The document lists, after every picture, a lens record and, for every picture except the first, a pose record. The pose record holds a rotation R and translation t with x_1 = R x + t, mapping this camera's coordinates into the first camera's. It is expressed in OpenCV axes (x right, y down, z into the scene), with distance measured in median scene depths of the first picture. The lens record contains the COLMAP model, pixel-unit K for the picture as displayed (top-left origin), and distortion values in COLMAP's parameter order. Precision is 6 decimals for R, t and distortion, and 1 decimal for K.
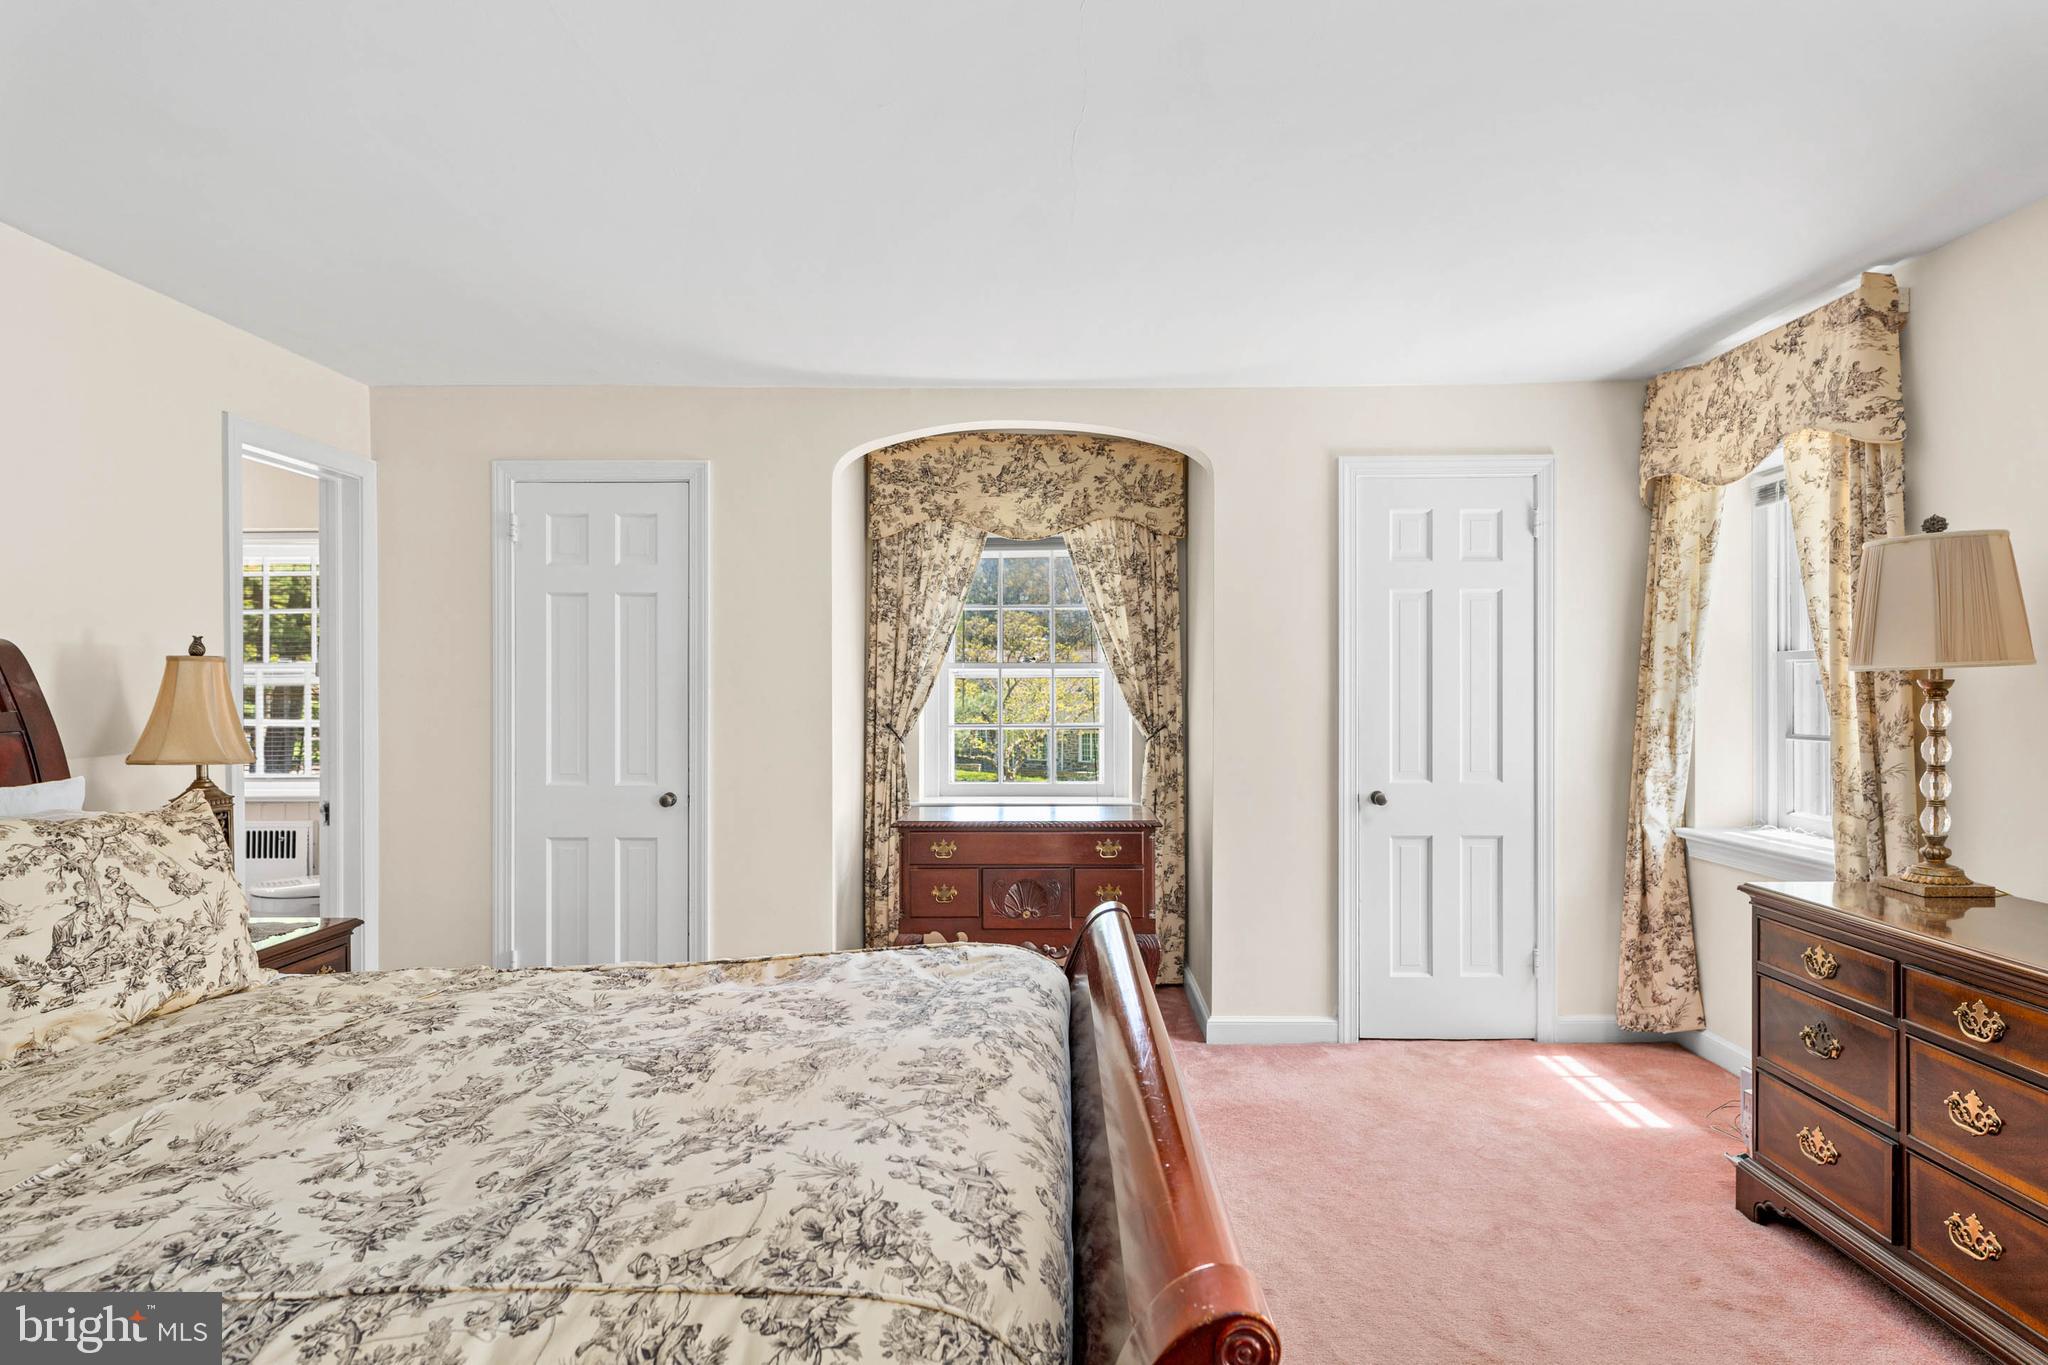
lens RADIAL K [[1192.8, 0, 1033.0], [0, 1192.8, 684.6], [0, 0, 1]] dist [-0.000558, -0.000434]
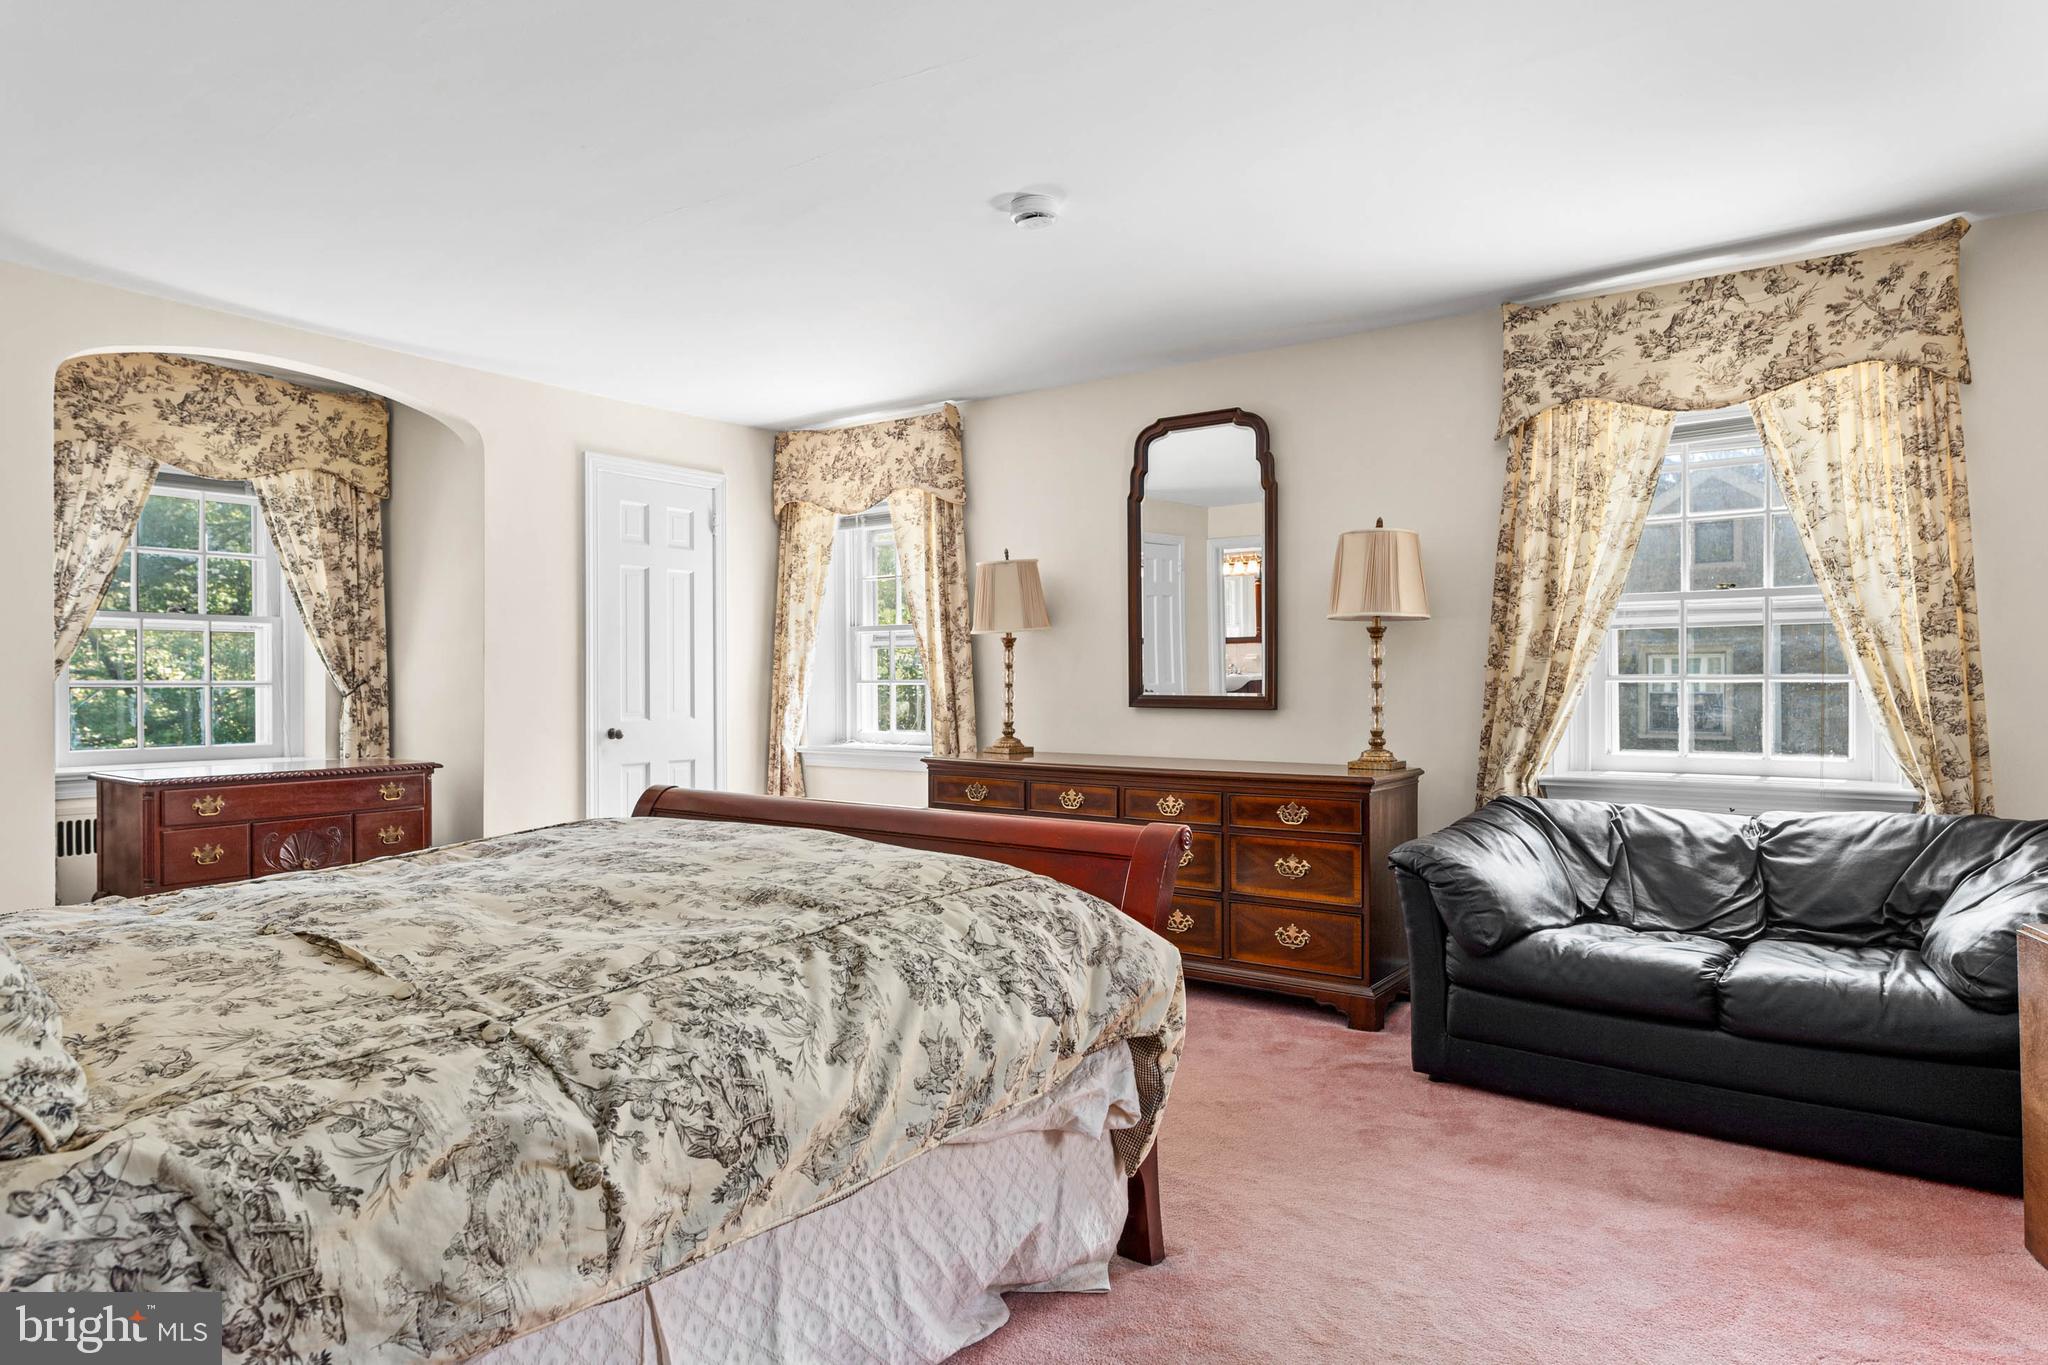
lens RADIAL K [[1192.8, 0, 1033.0], [0, 1192.8, 684.6], [0, 0, 1]] dist [-0.000558, -0.000434]
pose [[0.564217, -0.000651, 0.825626, -0.412626], [-0.000685, 0.999999, 0.001257, 0.036461], [-0.825626, -0.001275, 0.564216, -0.044195]]
